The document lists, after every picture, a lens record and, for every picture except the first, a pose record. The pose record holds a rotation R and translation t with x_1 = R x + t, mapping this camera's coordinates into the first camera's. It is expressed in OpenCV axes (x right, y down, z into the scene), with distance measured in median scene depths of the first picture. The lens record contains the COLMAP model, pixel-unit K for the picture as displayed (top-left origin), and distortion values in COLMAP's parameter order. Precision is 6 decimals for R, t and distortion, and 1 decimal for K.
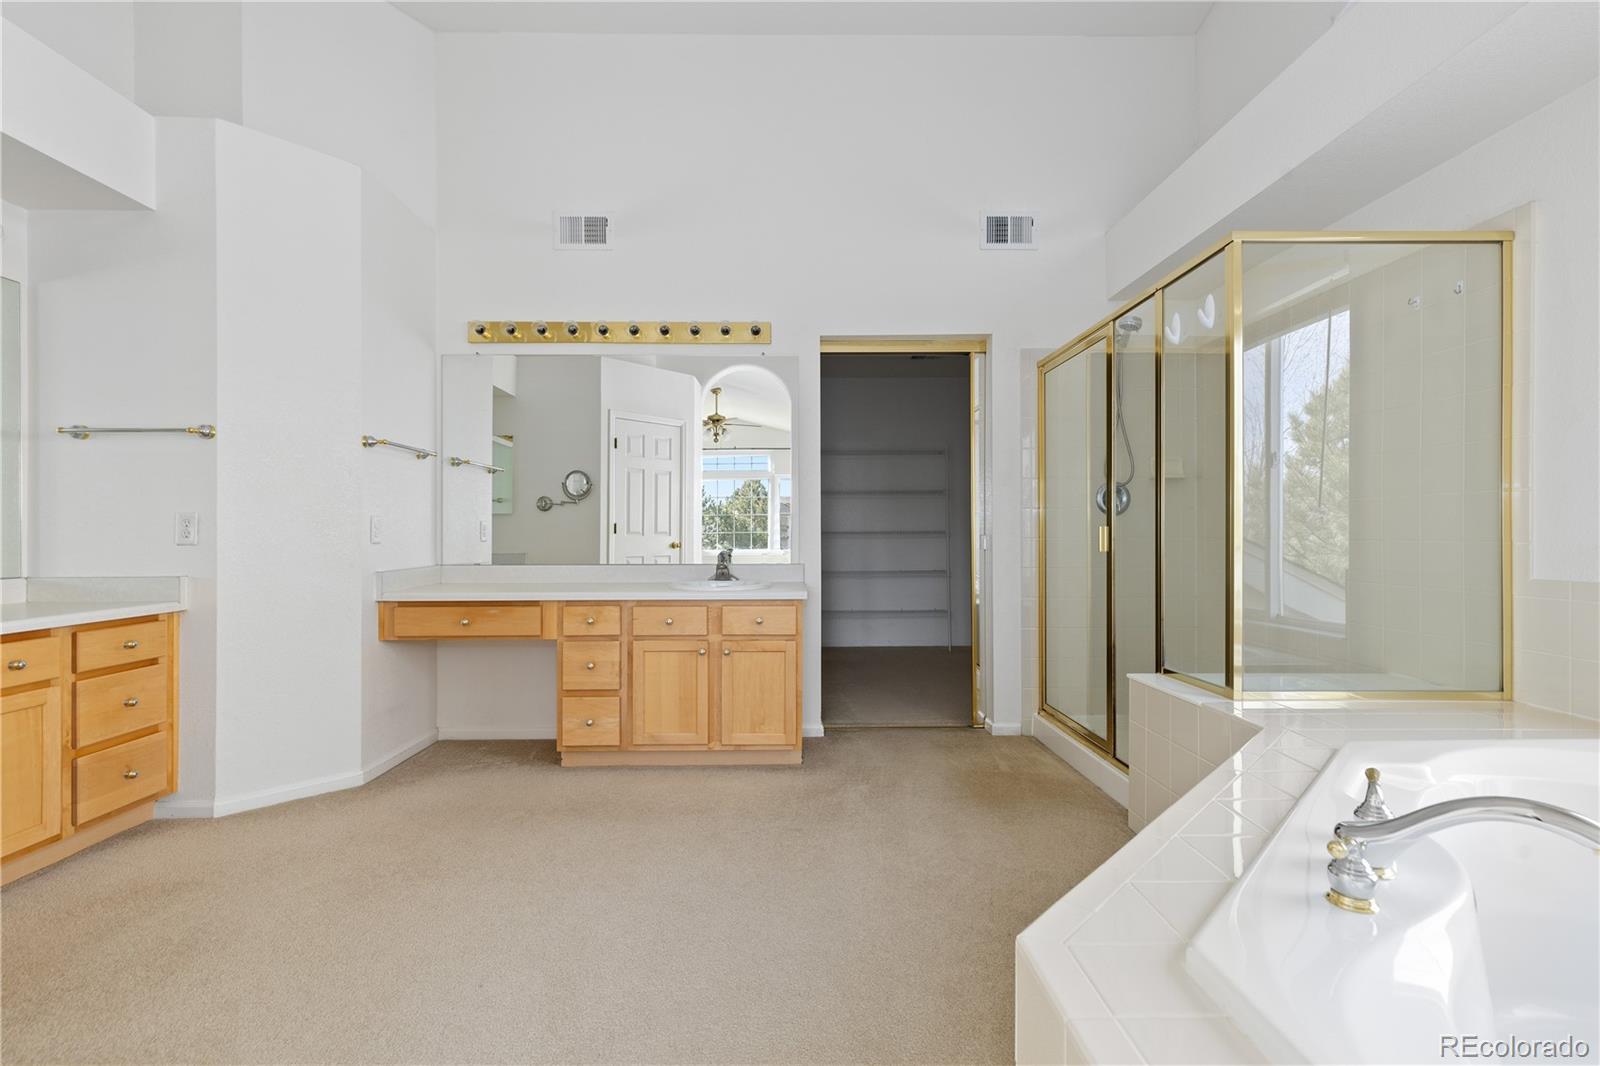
lens RADIAL K [[736.0, 0, 809.8], [0, 736.0, 533.5], [0, 0, 1]] dist [0.019220, -0.000302]
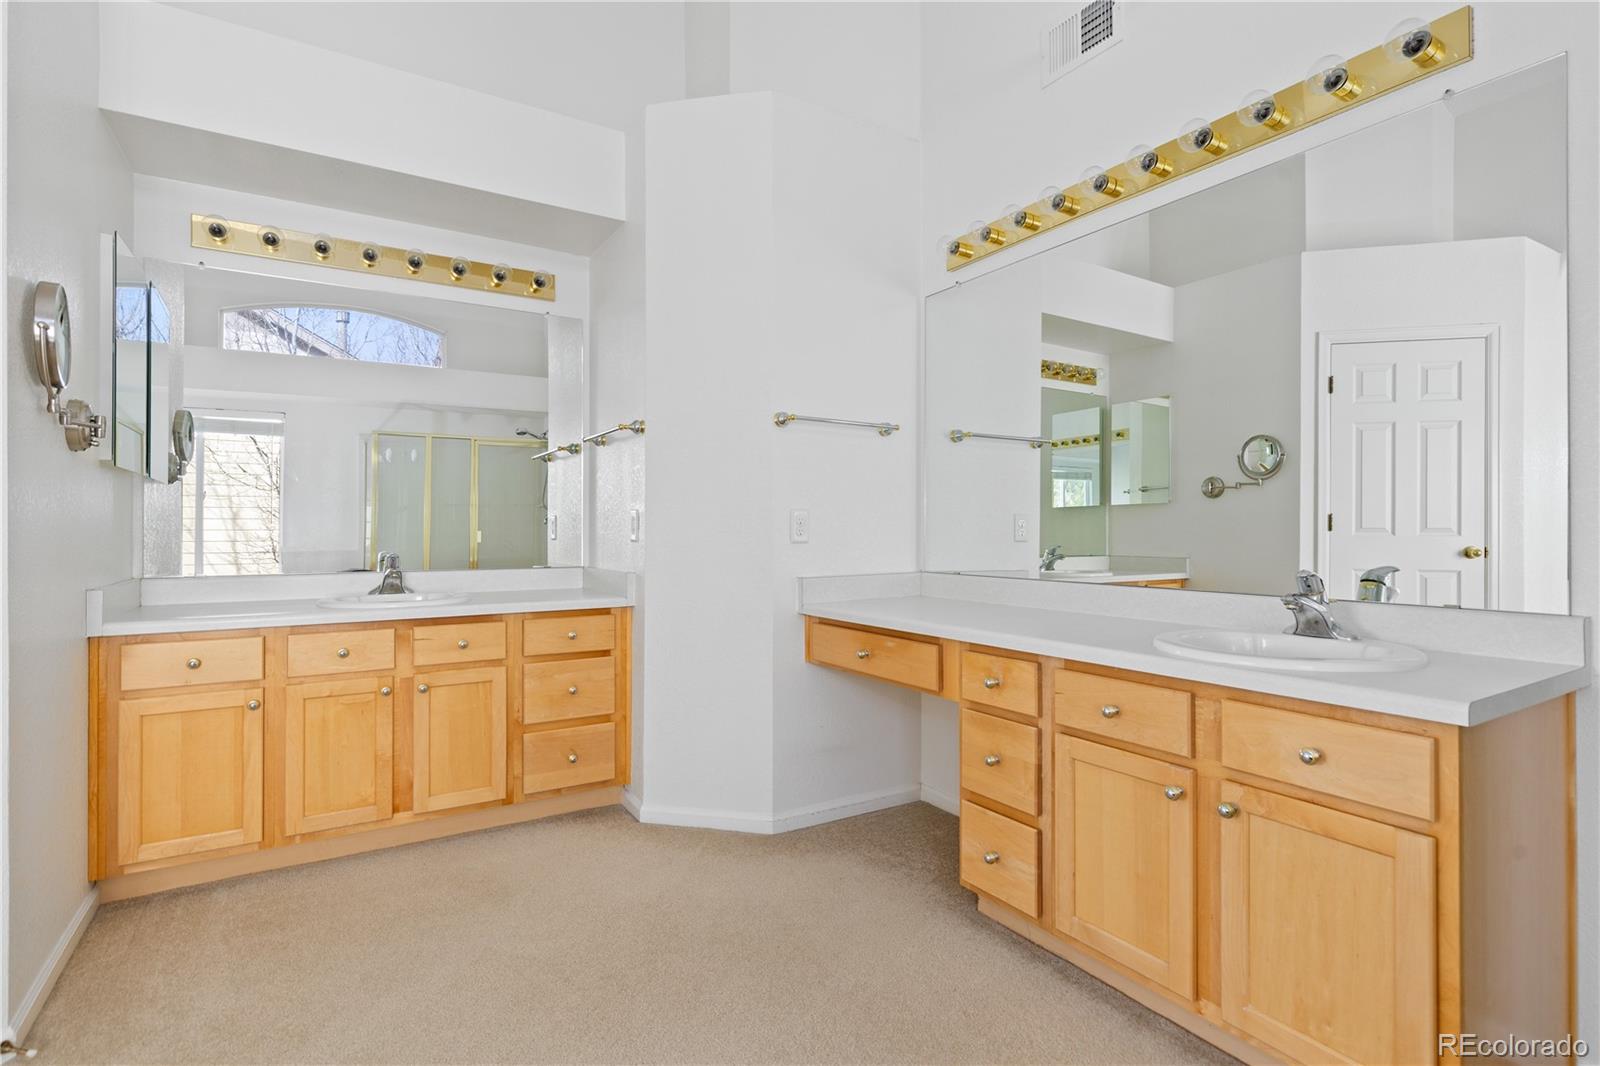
lens RADIAL K [[777.4, 0, 791.0], [0, 777.4, 524.0], [0, 0, 1]] dist [0.001679, 0.000649]
pose [[0.495831, -0.005312, -0.868403, 0.154287], [-0.000840, 0.999978, -0.006597, -0.001430], [0.868419, 0.004001, 0.495815, 0.556309]]
